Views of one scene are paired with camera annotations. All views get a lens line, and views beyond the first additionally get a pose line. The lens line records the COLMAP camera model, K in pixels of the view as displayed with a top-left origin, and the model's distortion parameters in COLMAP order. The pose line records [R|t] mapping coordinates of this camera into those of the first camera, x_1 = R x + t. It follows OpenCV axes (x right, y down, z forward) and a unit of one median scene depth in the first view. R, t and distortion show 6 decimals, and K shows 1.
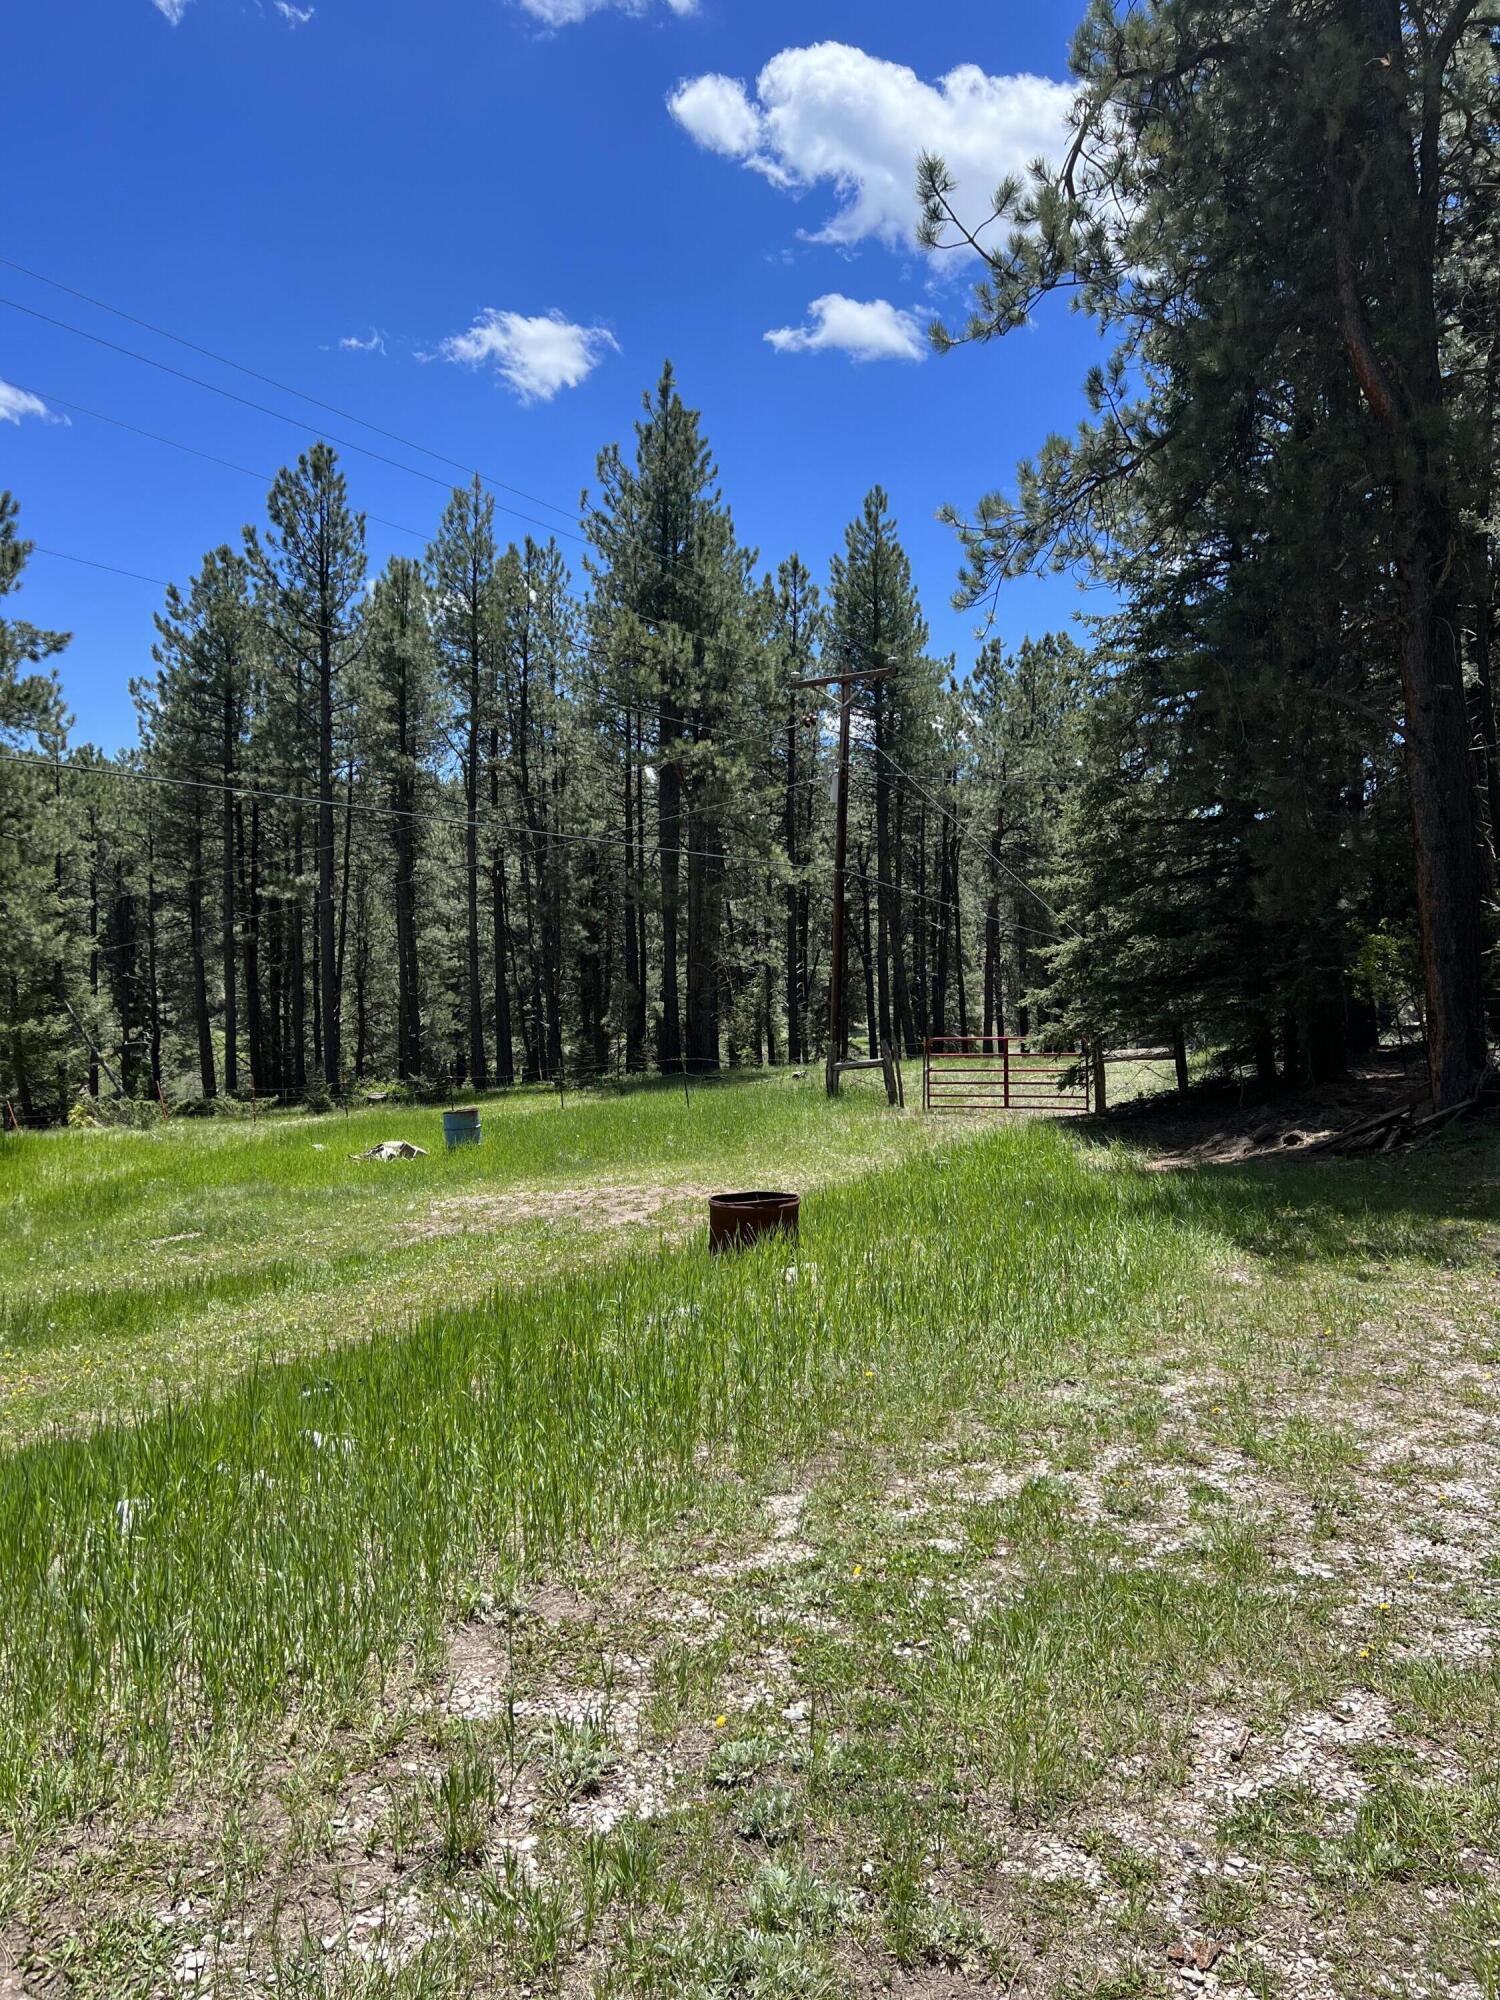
lens RADIAL K [[1482.9, 0, 746.2], [0, 1482.9, 1004.7], [0, 0, 1]] dist [0.039143, -0.056922]
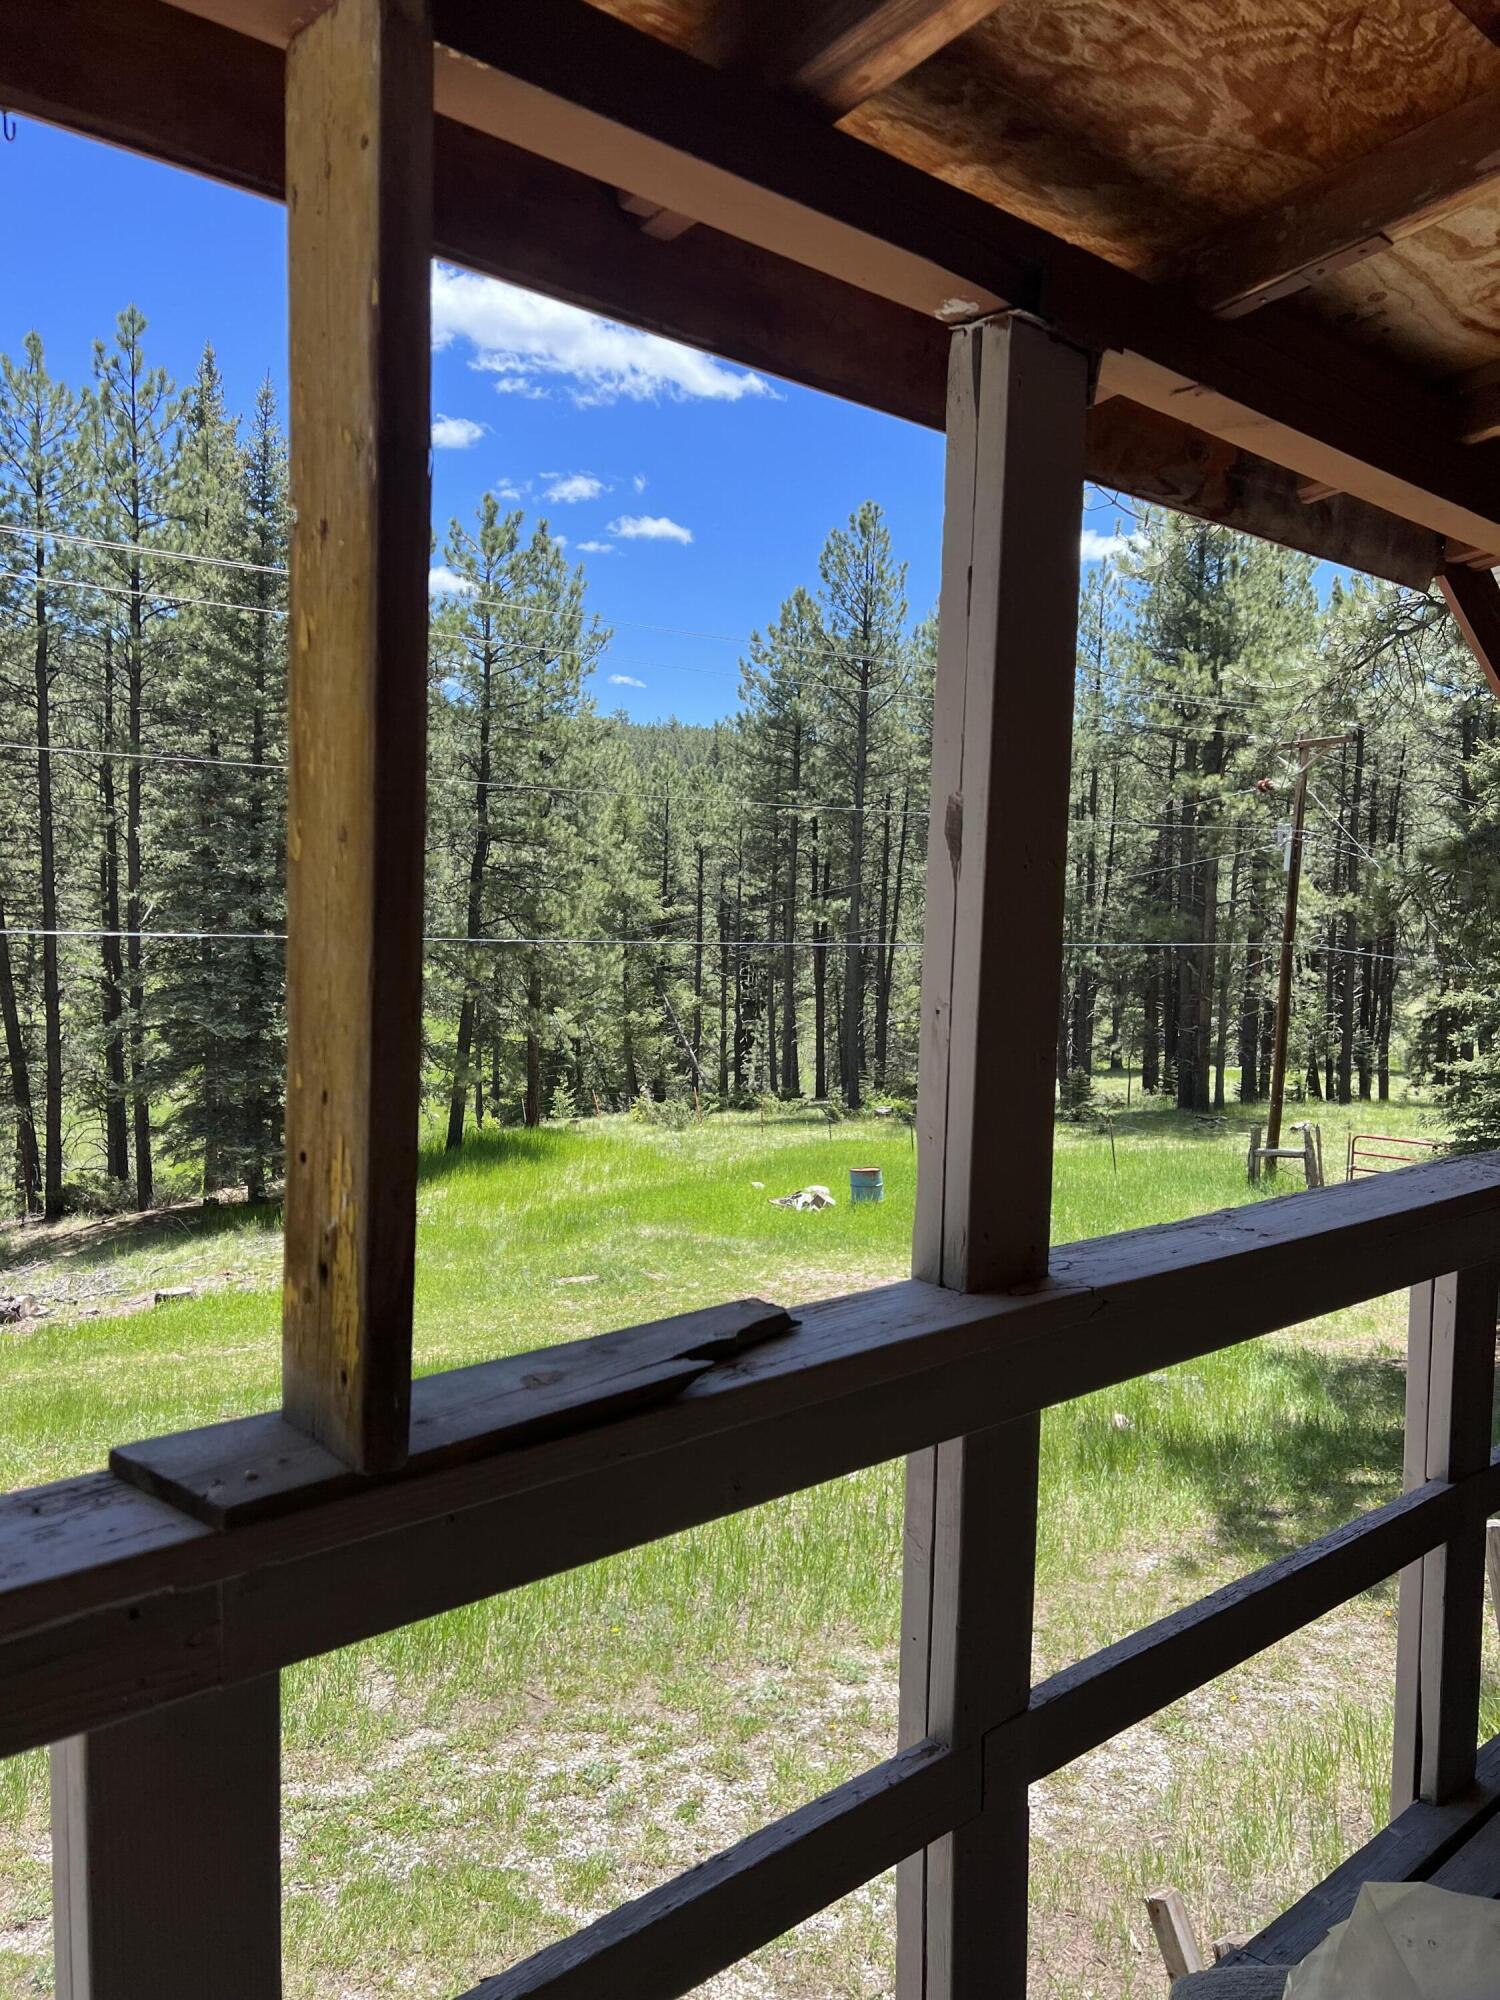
lens RADIAL K [[1482.9, 0, 768.2], [0, 1482.9, 1002.2], [0, 0, 1]] dist [0.039143, -0.056922]
pose [[0.905579, 0.050366, -0.421176, 0.123648], [-0.033177, 0.998294, 0.048046, -0.063360], [0.422878, -0.029536, 0.905705, -0.021679]]
